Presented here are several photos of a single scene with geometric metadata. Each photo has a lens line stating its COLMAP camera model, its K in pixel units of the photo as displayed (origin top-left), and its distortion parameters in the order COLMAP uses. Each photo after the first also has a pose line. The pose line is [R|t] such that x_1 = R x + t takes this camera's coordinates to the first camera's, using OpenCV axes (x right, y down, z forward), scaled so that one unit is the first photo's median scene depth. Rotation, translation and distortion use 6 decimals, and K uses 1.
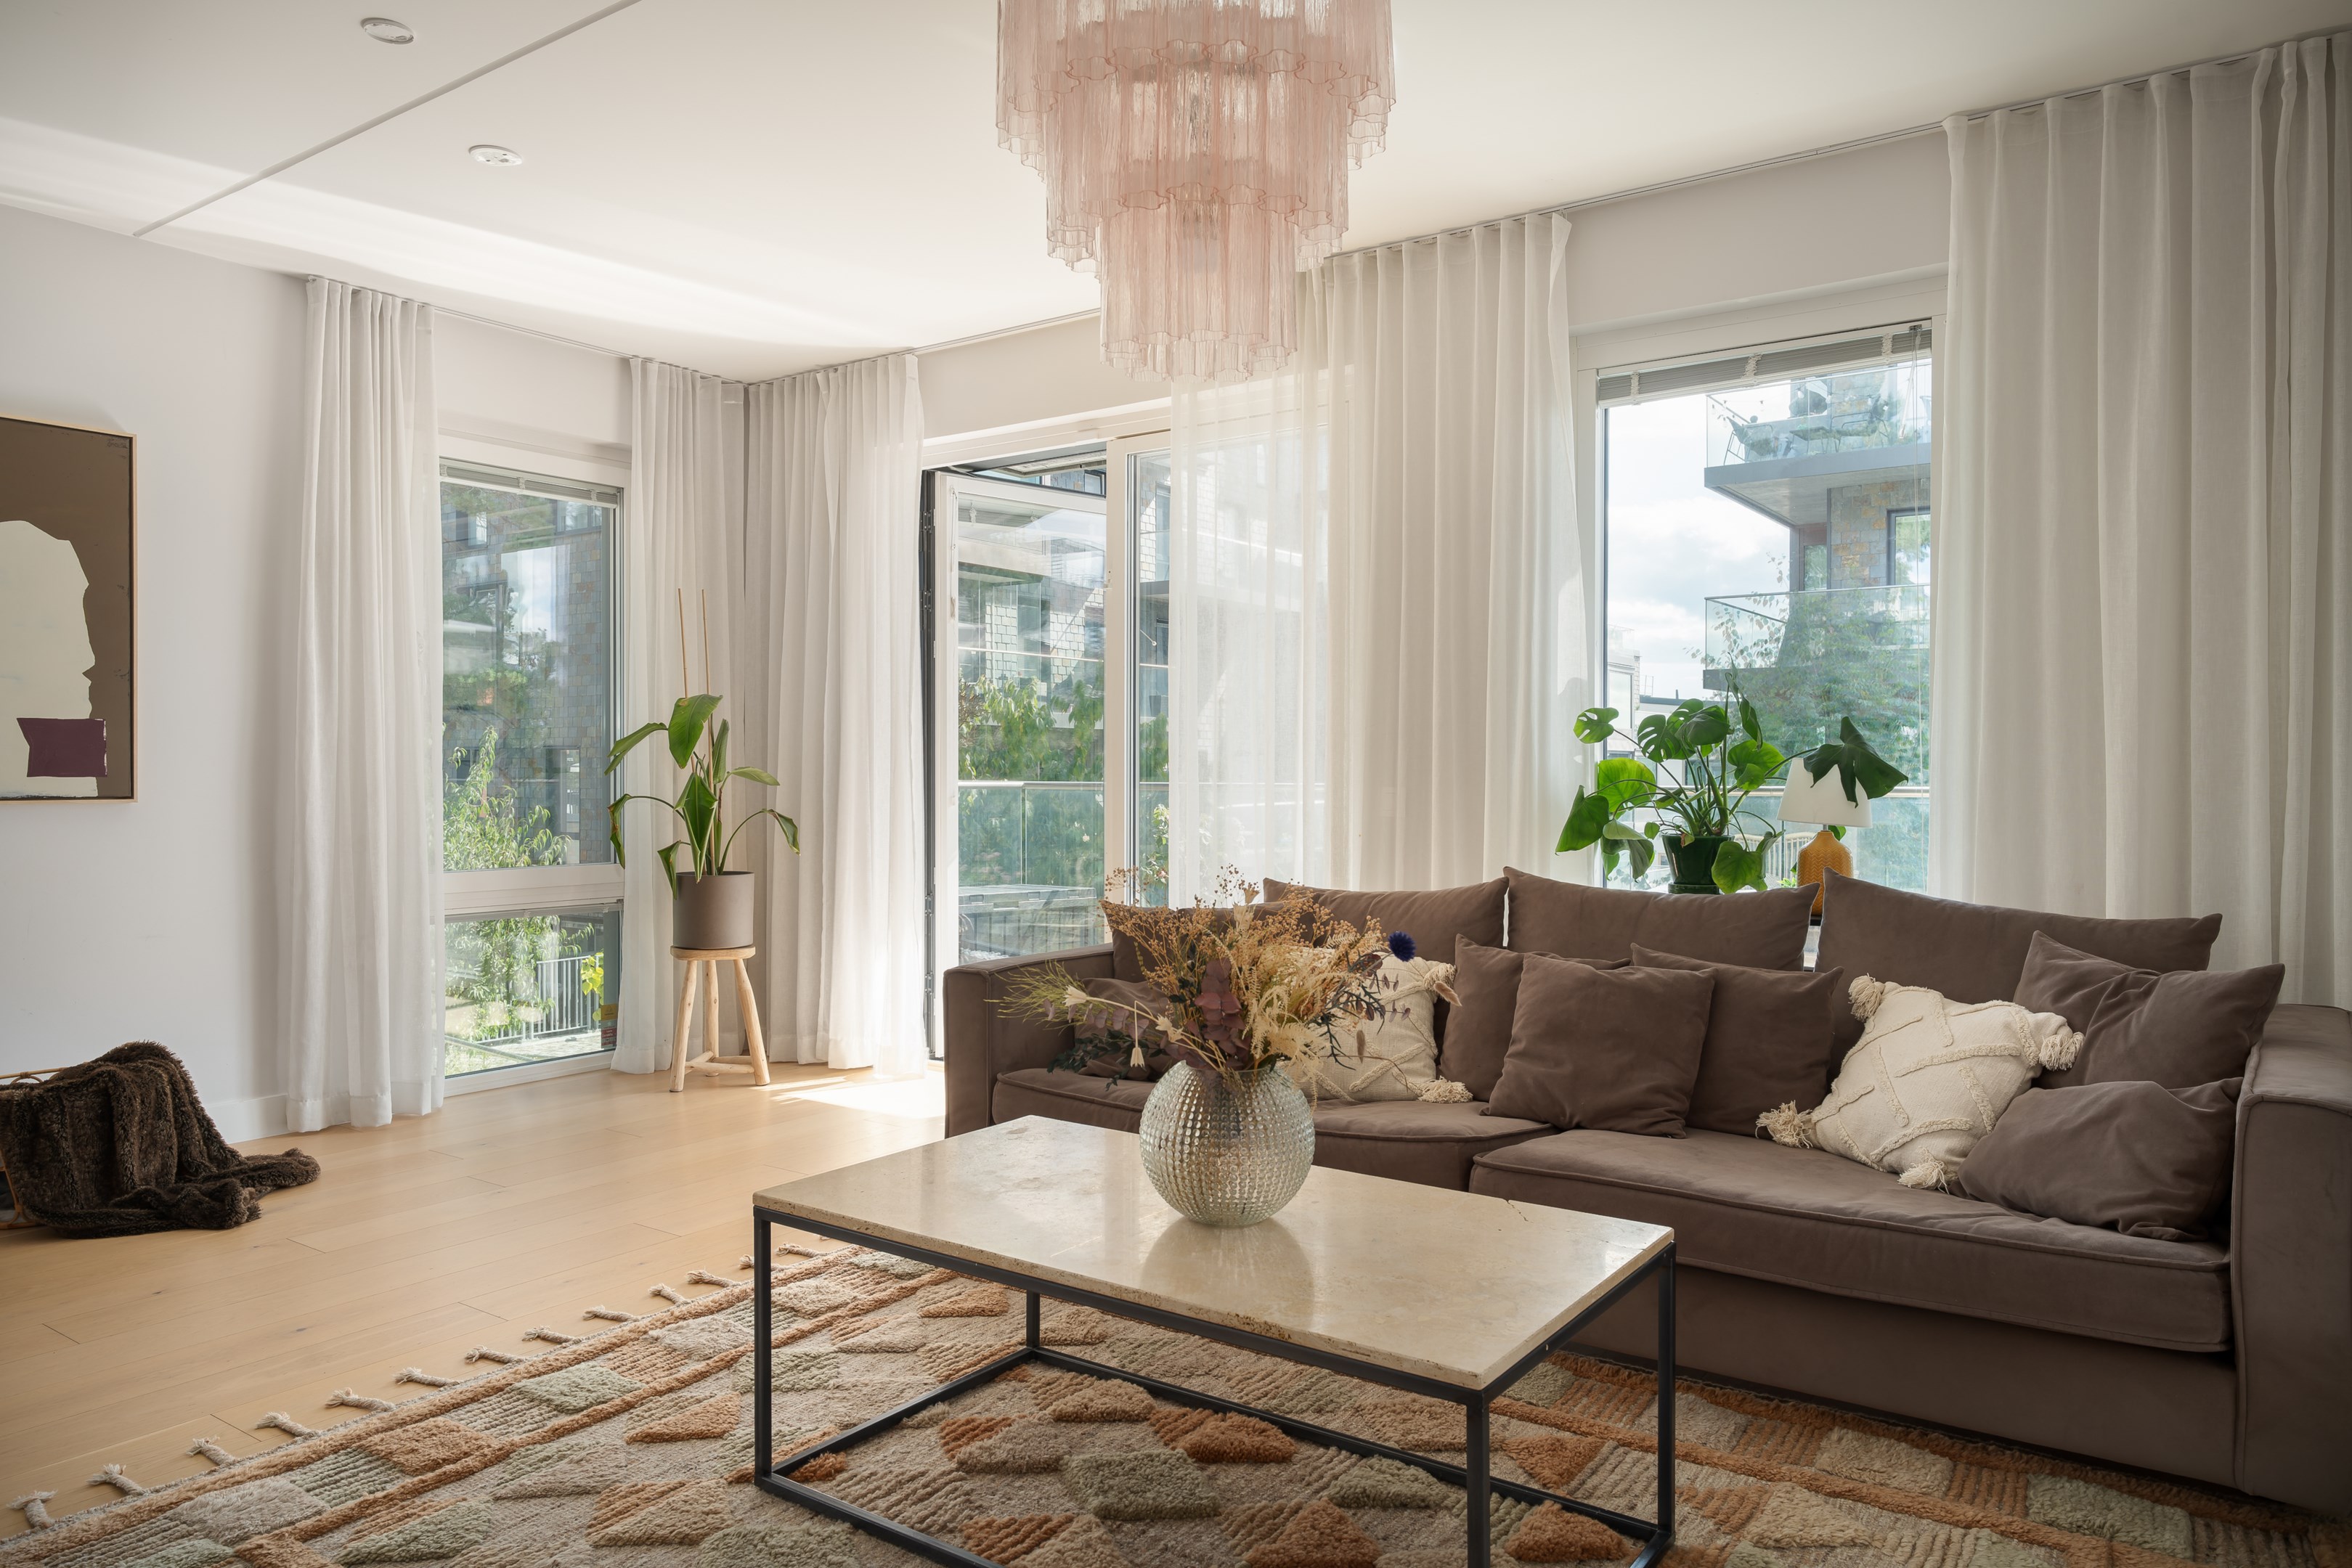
lens RADIAL K [[1553.7, 0, 1176.0], [0, 1553.7, 784.0], [0, 0, 1]] dist [0.004501, 0.000634]
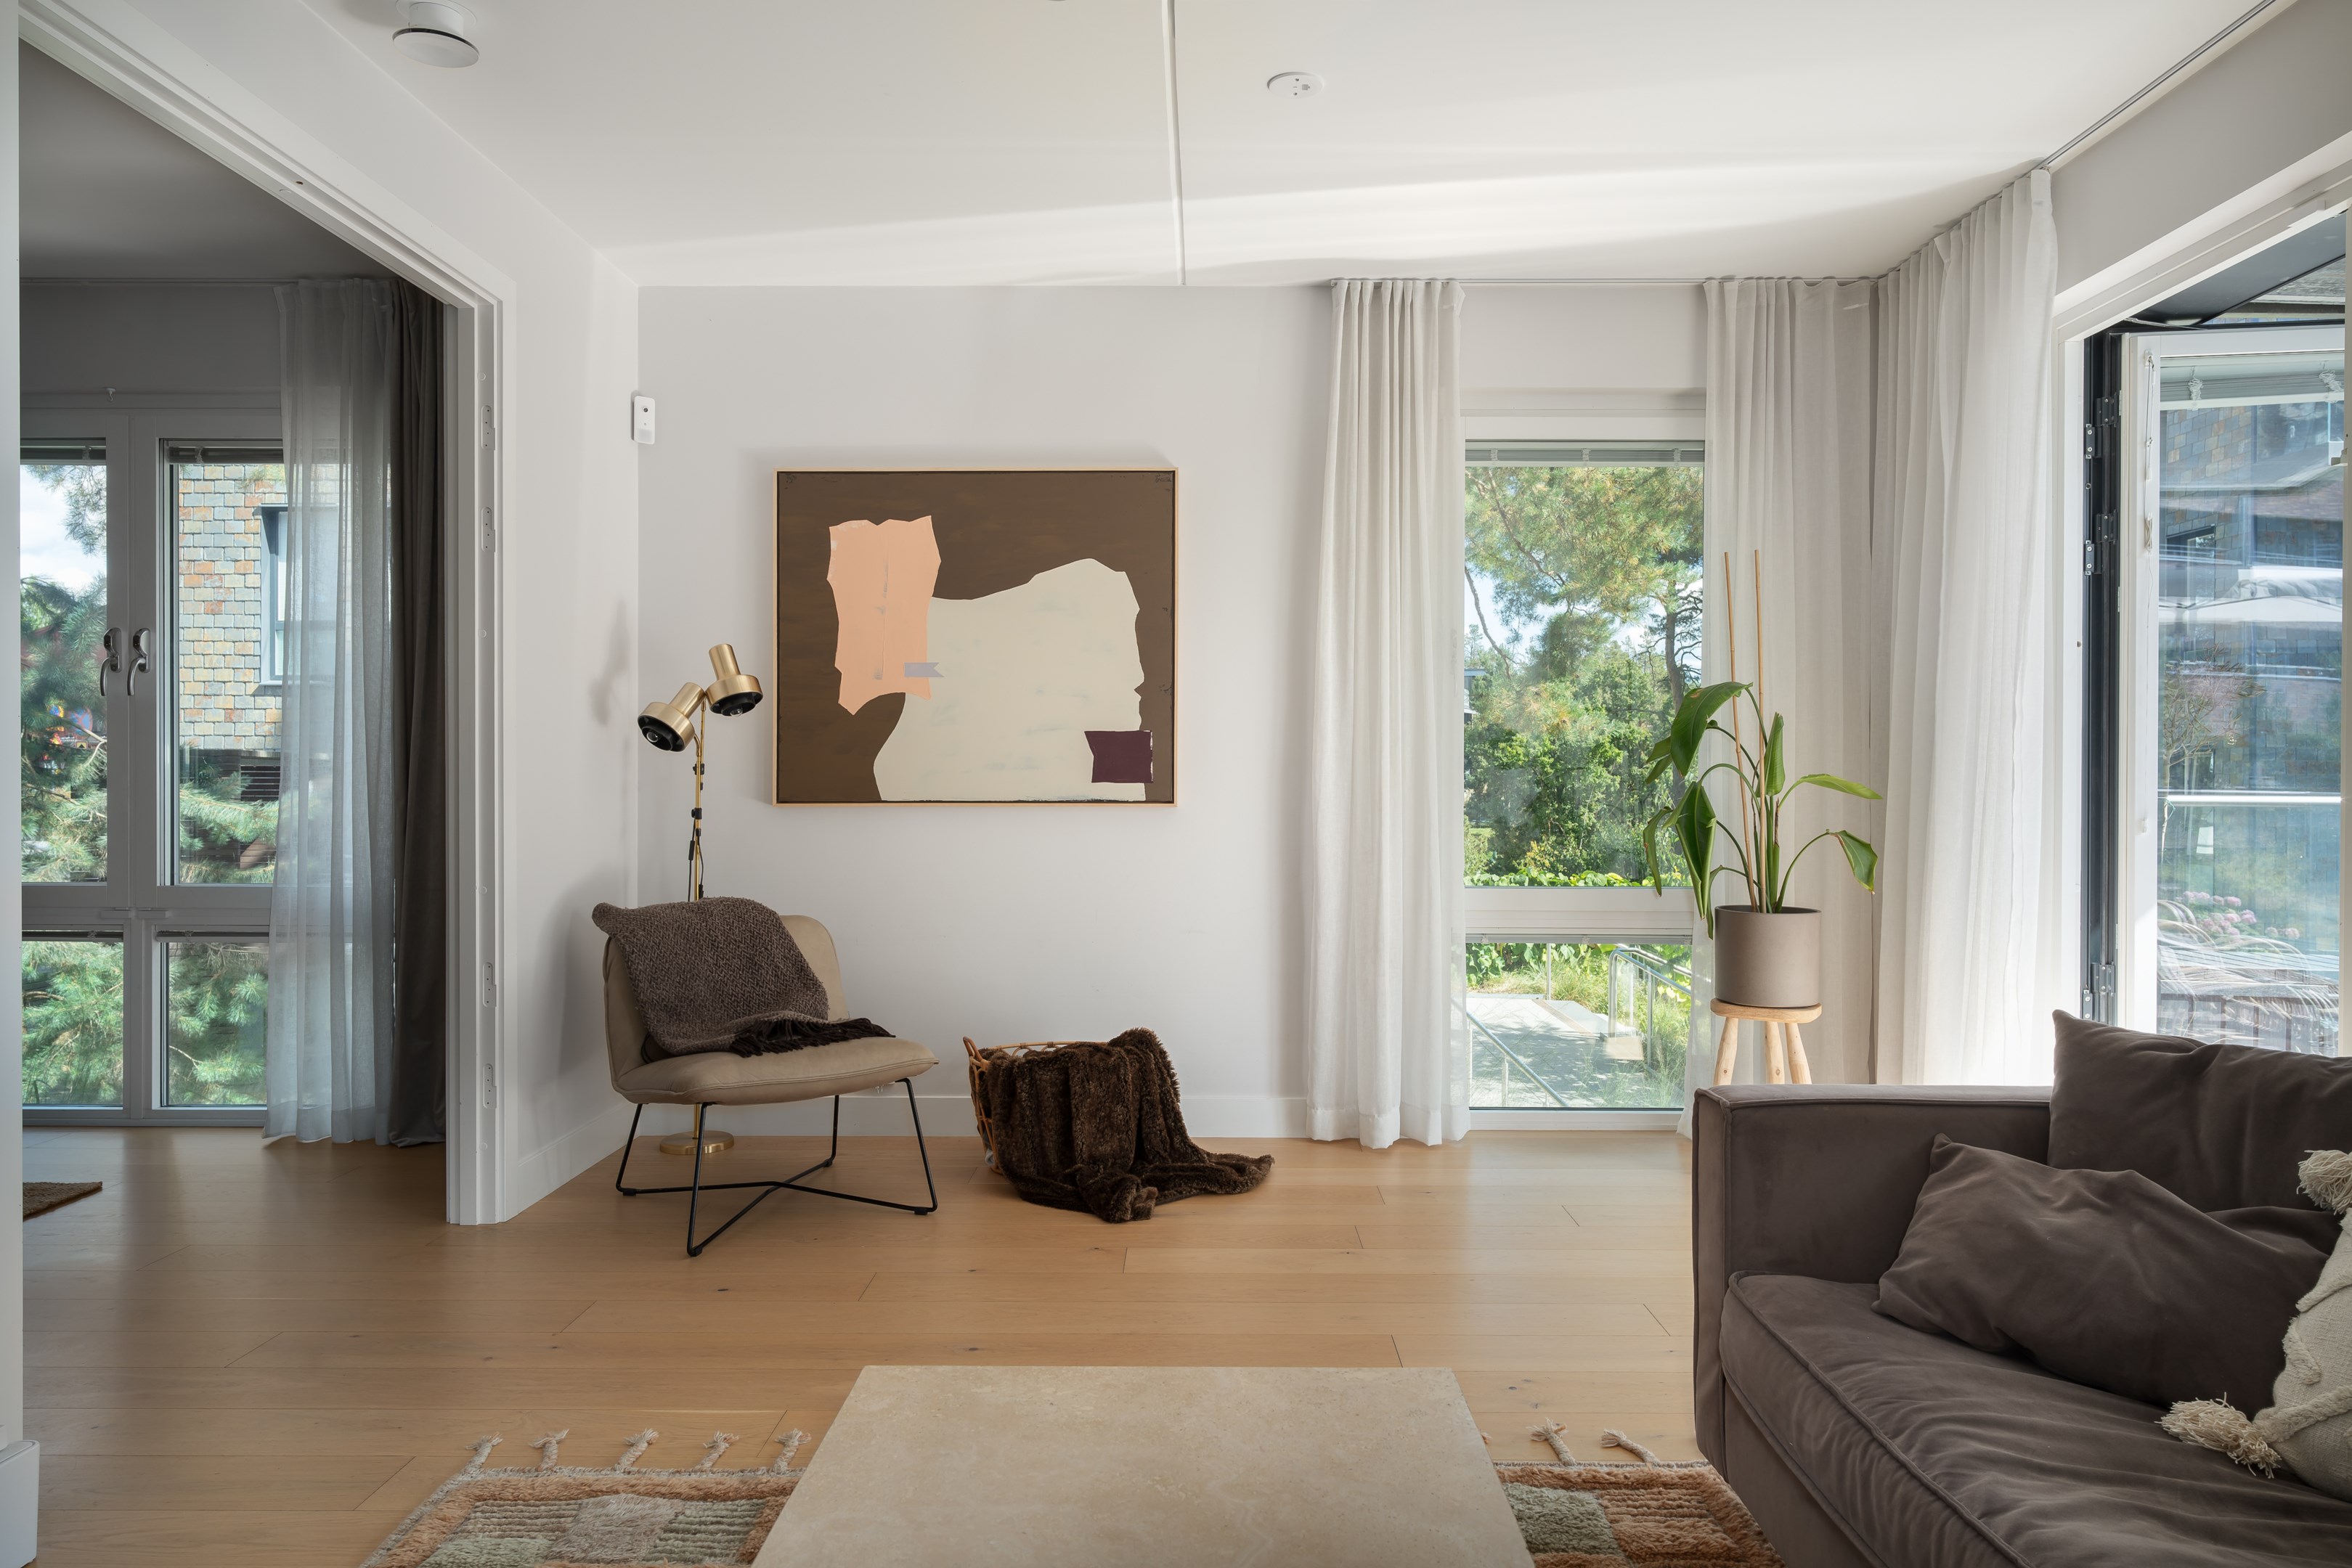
lens RADIAL K [[1553.7, 0, 1176.0], [0, 1553.7, 784.0], [0, 0, 1]] dist [0.004501, 0.000634]
pose [[0.572731, 0.007948, -0.819705, 0.221405], [-0.008571, 0.999956, 0.003708, -0.008156], [0.819699, 0.004902, 0.572774, 0.380457]]
